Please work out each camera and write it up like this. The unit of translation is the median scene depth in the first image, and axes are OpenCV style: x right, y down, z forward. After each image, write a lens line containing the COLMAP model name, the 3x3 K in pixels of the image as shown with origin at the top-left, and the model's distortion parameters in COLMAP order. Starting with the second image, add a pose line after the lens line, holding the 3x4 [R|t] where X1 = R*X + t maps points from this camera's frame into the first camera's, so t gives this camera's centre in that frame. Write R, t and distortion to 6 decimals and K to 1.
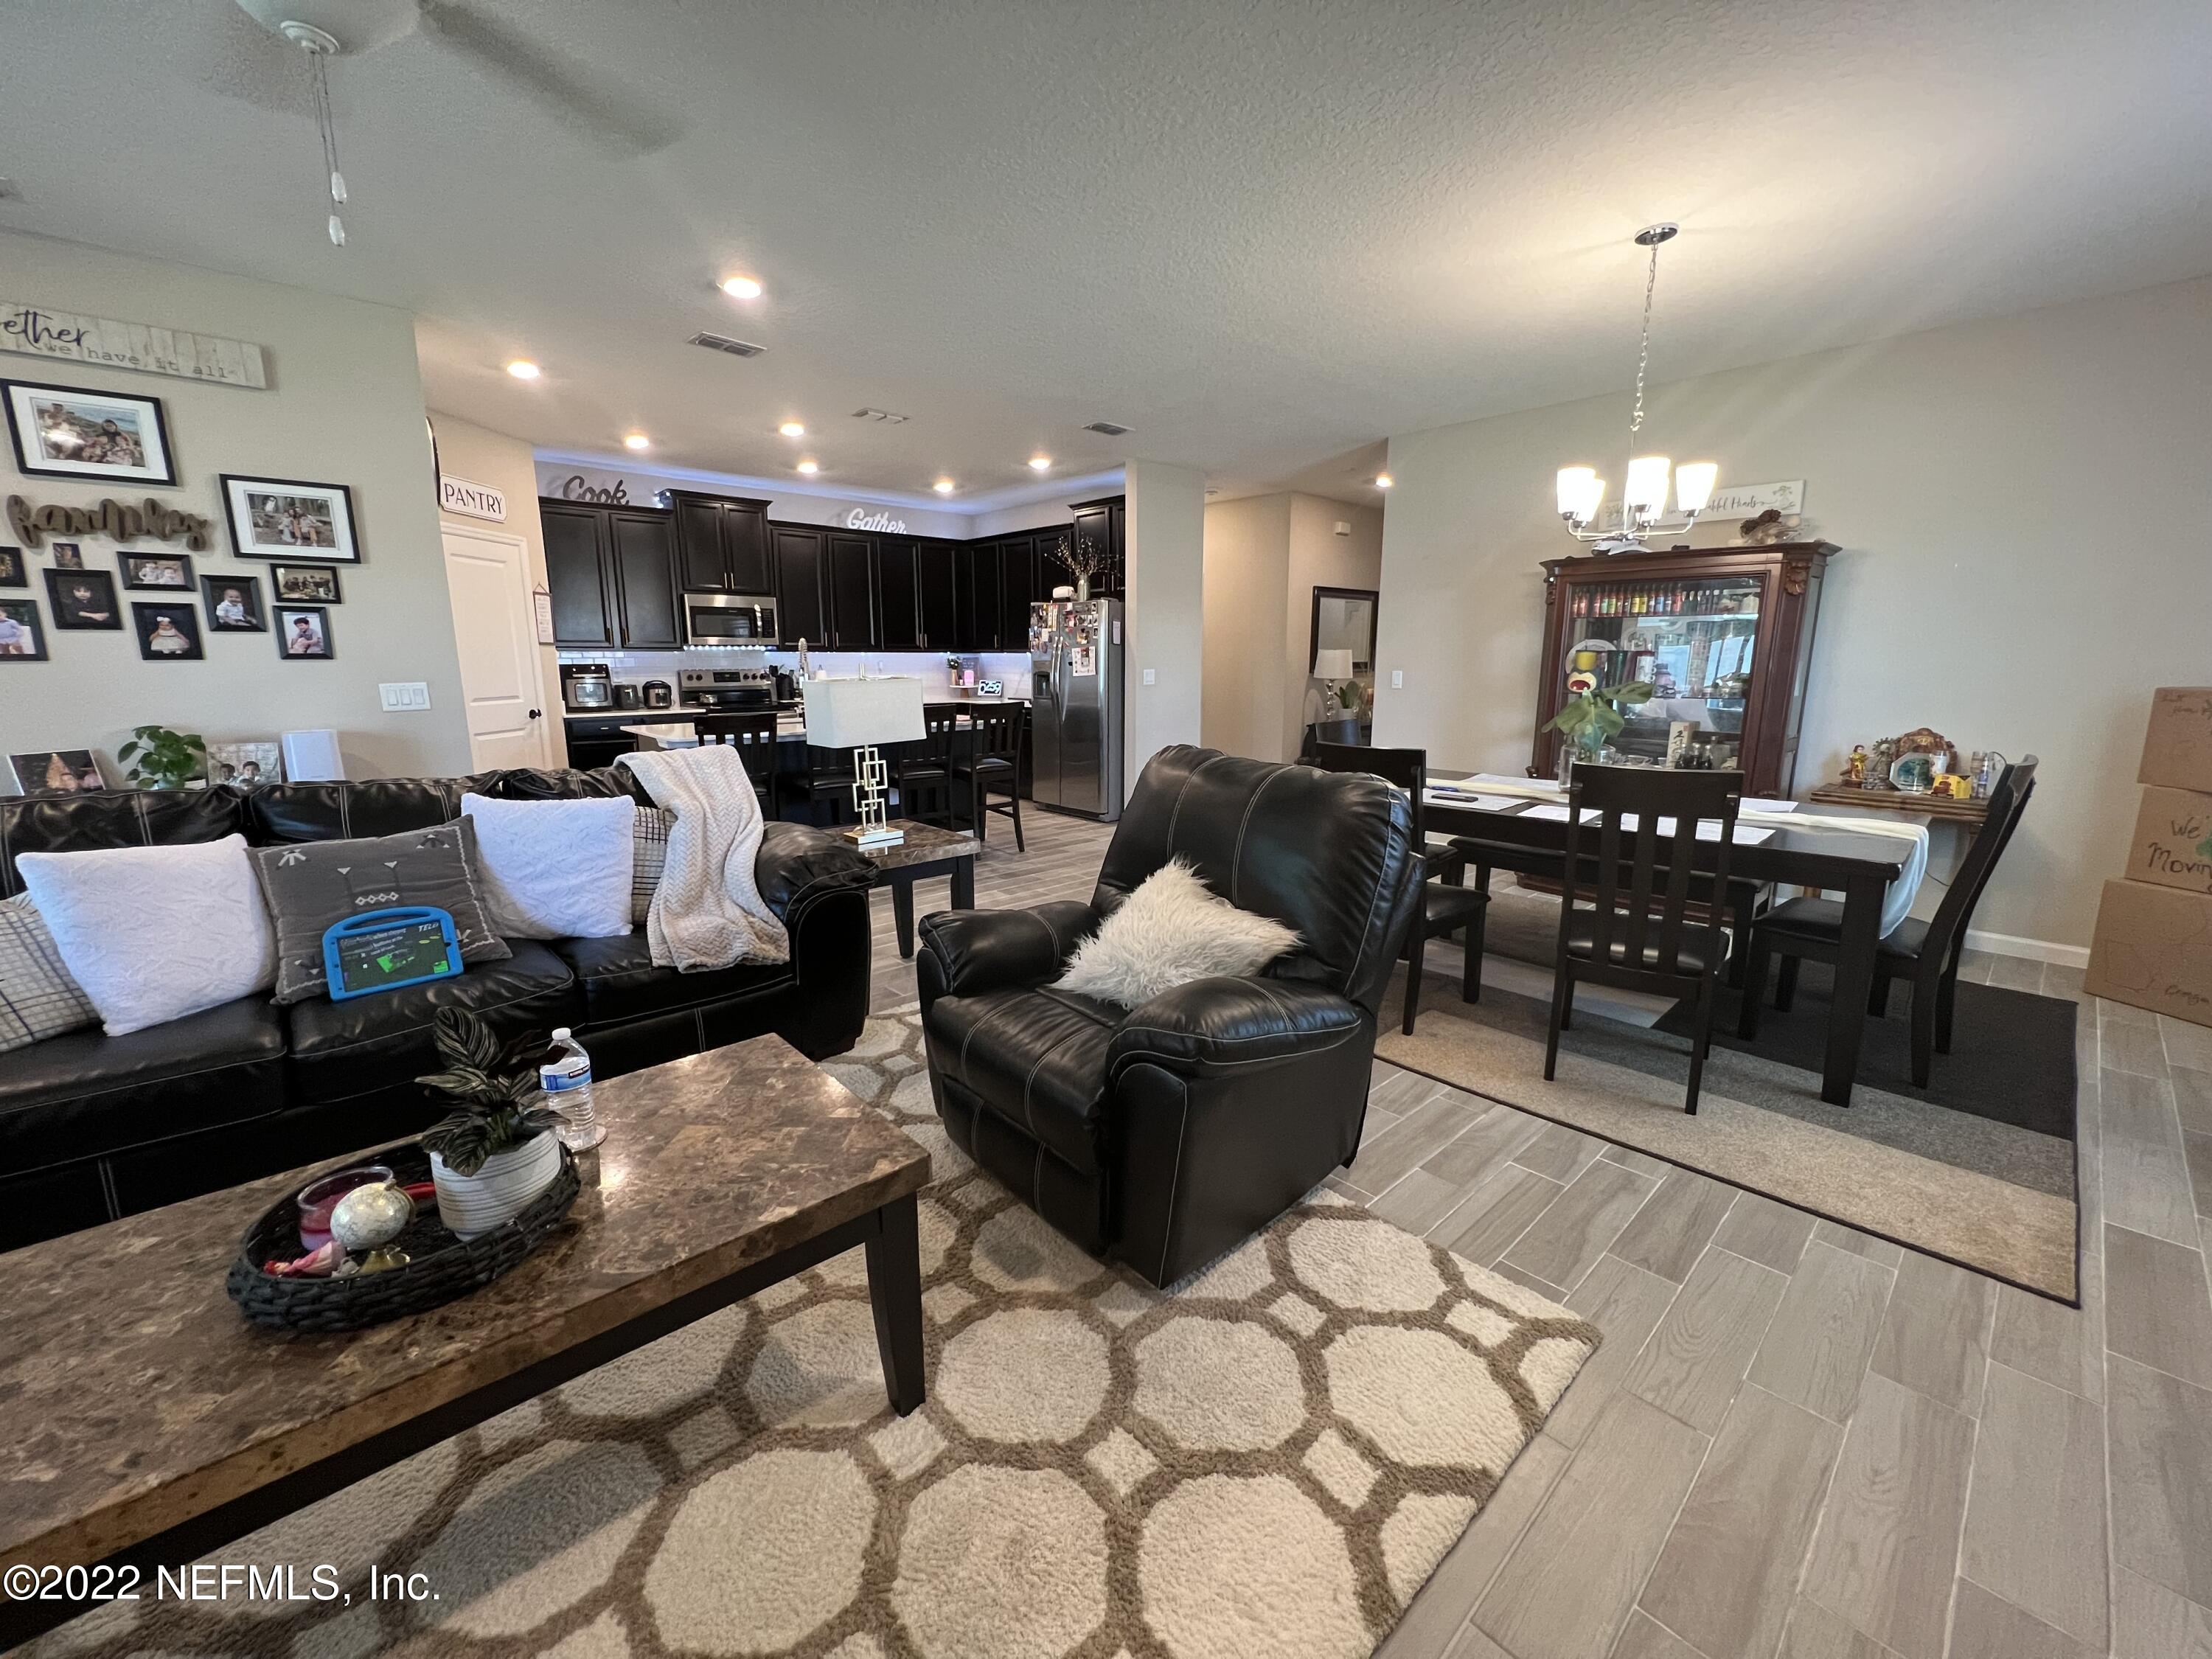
lens RADIAL K [[886.1, 0, 1103.1], [0, 886.1, 824.2], [0, 0, 1]] dist [-0.001048, 0.000413]
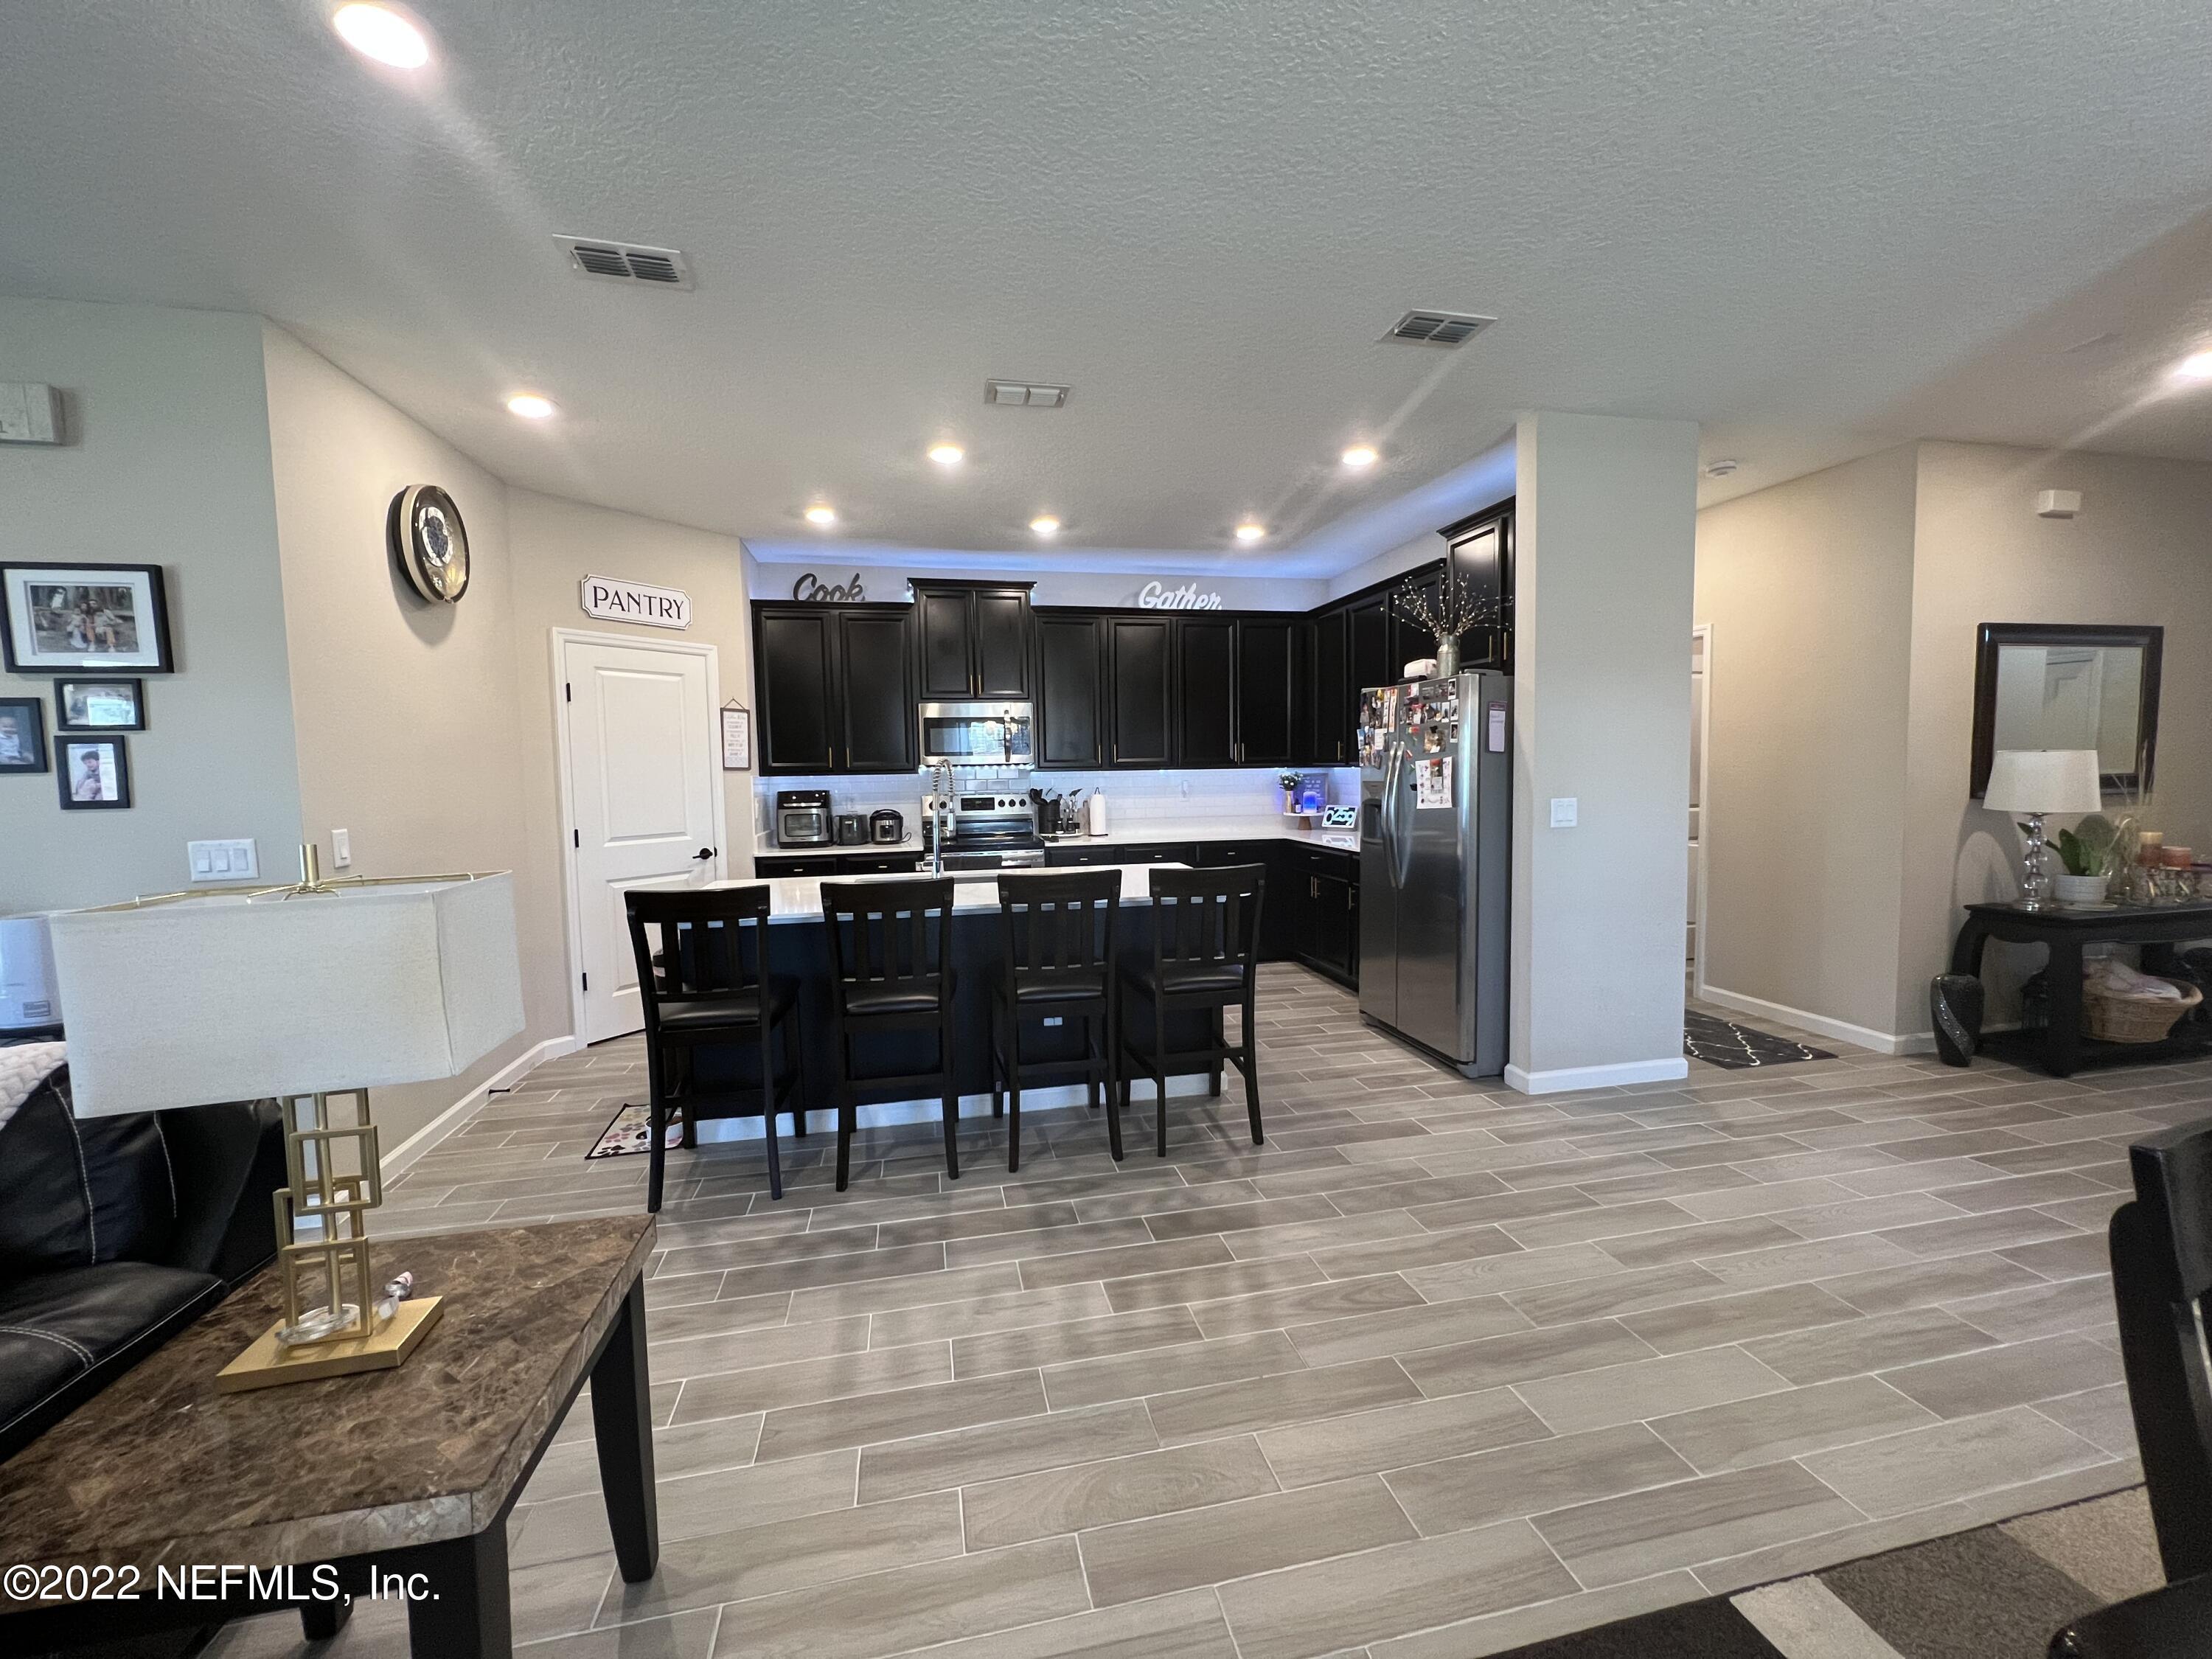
lens RADIAL K [[886.1, 0, 1103.1], [0, 886.1, 824.2], [0, 0, 1]] dist [-0.001048, 0.000413]
pose [[0.863130, 0.016799, -0.504703, 0.083279], [-0.076772, 0.992194, -0.098269, -0.089414], [0.499112, 0.123566, 0.857682, 0.428257]]
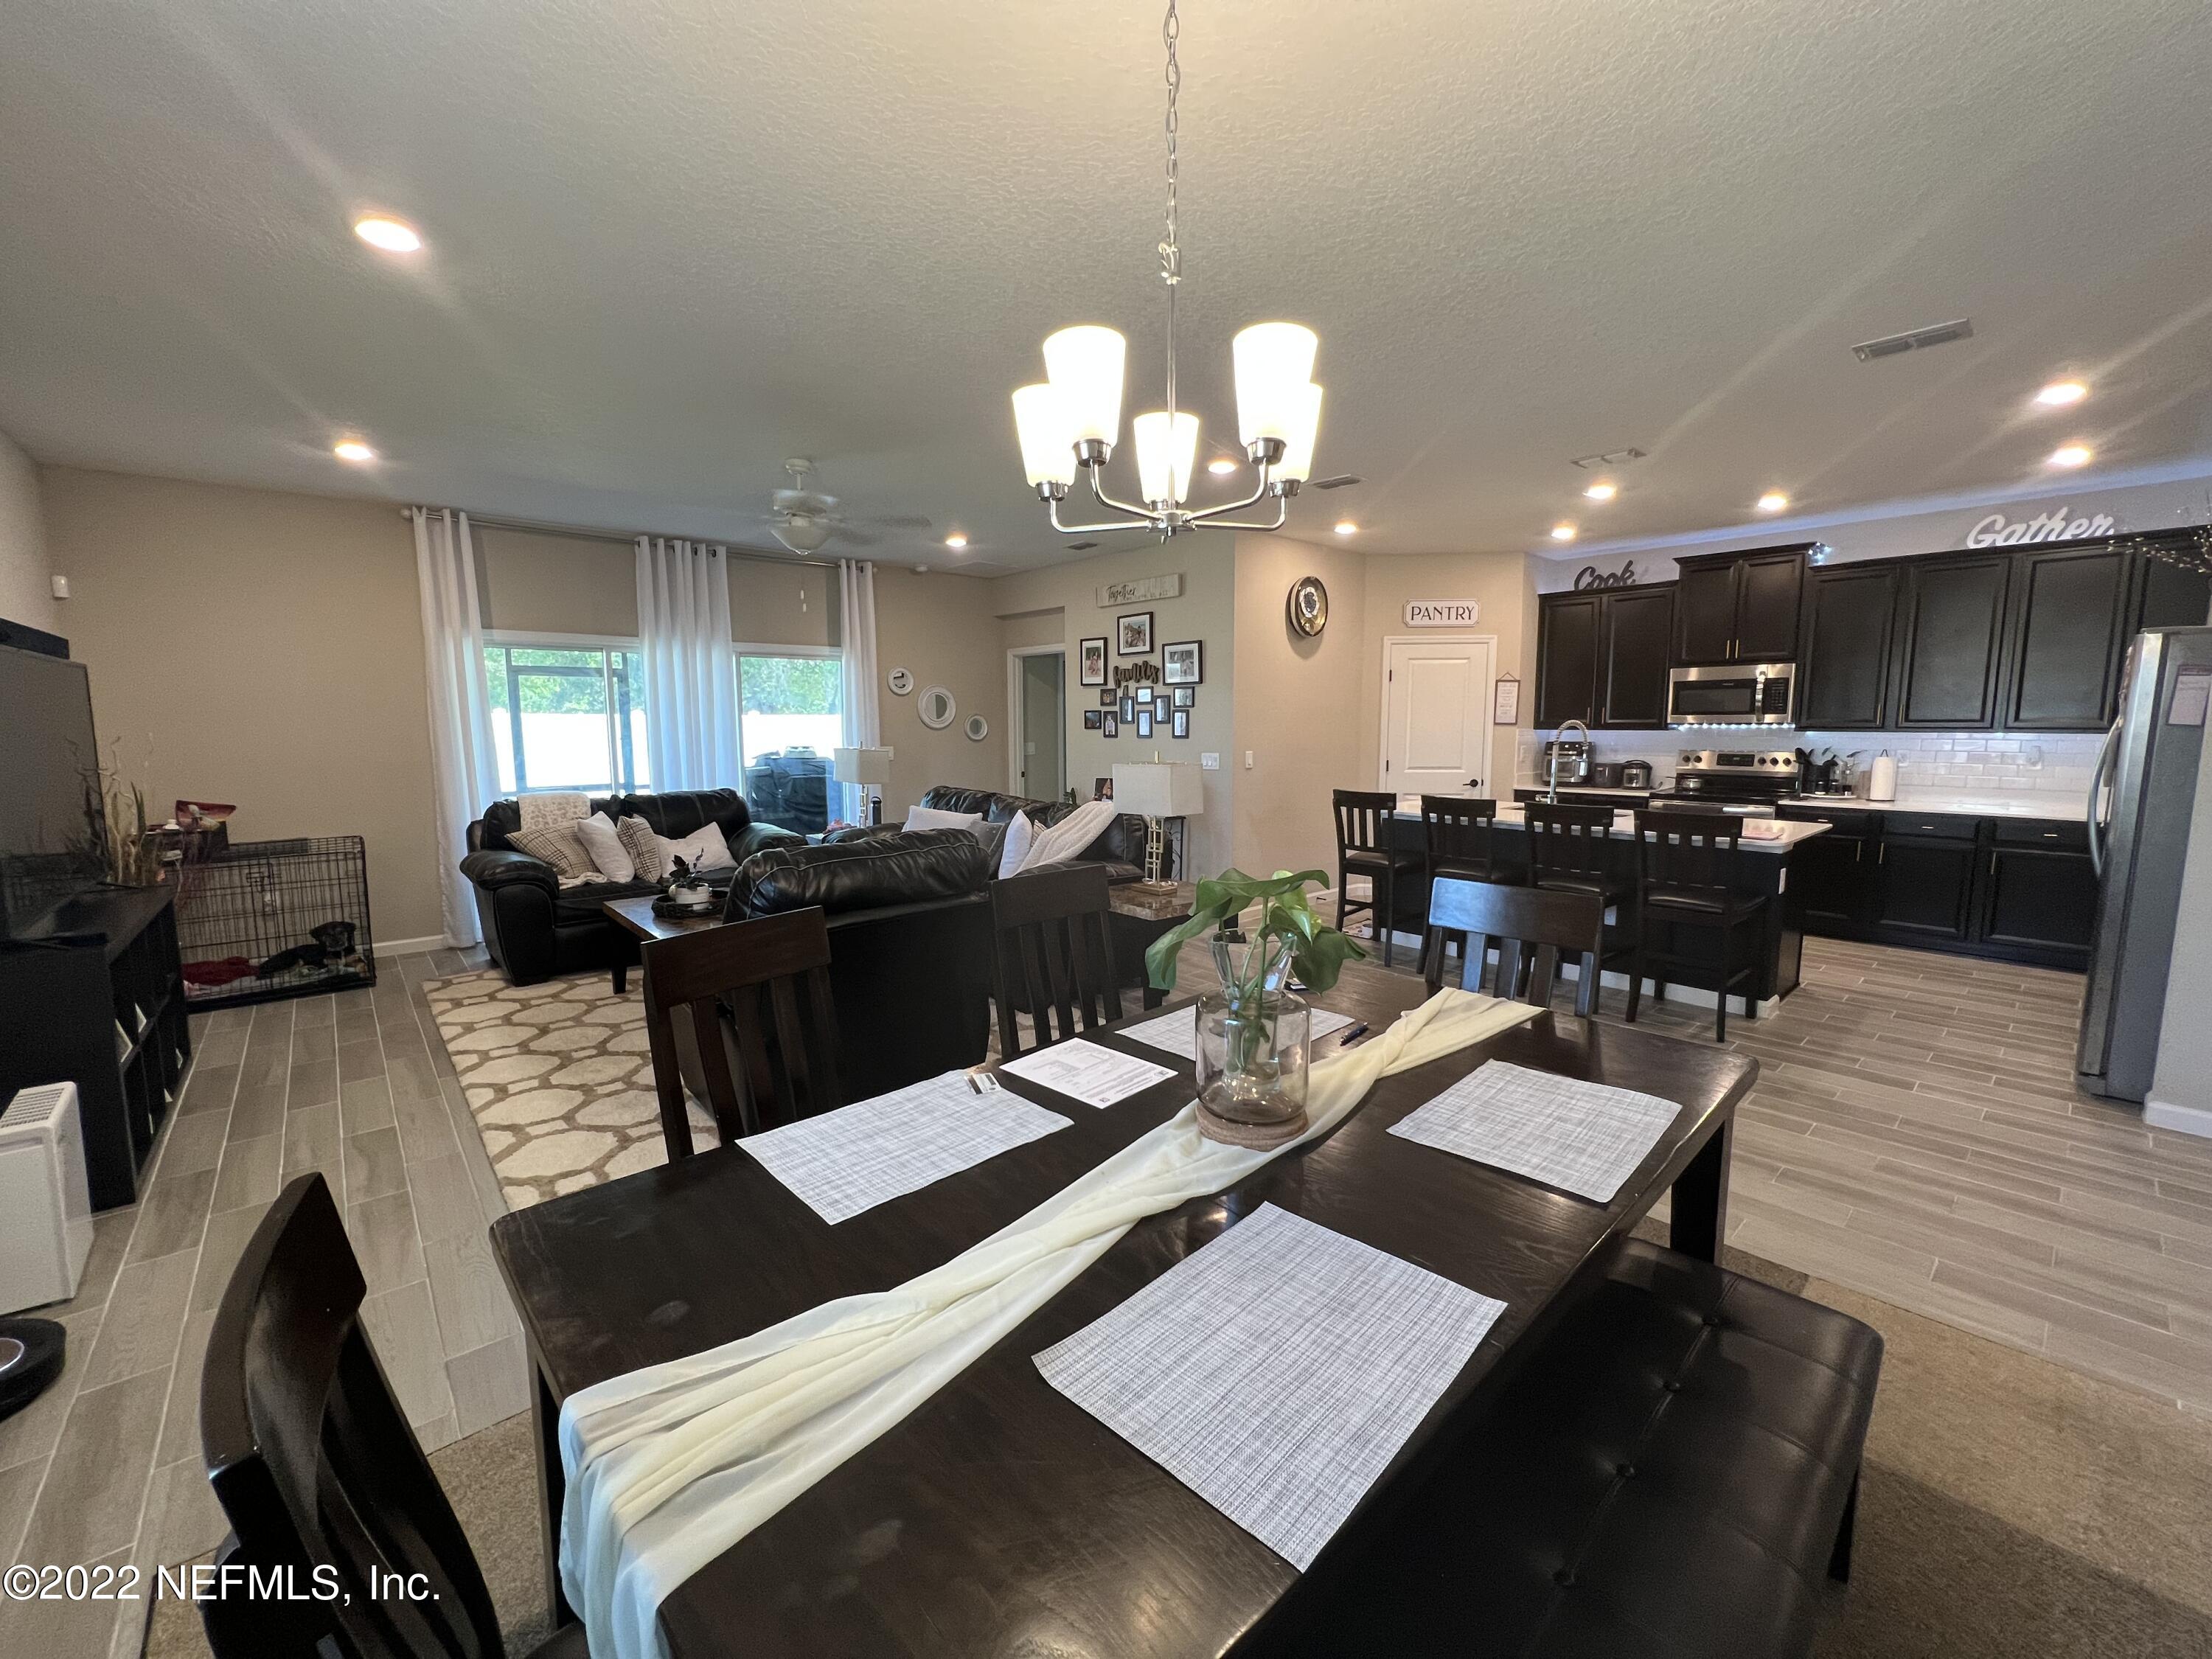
lens RADIAL K [[886.1, 0, 1103.1], [0, 886.1, 824.2], [0, 0, 1]] dist [-0.001048, 0.000413]
pose [[-0.017818, 0.115435, -0.993155, 0.493175], [-0.184470, 0.975881, 0.116737, -0.106031], [0.982677, 0.185288, 0.003906, 0.469040]]
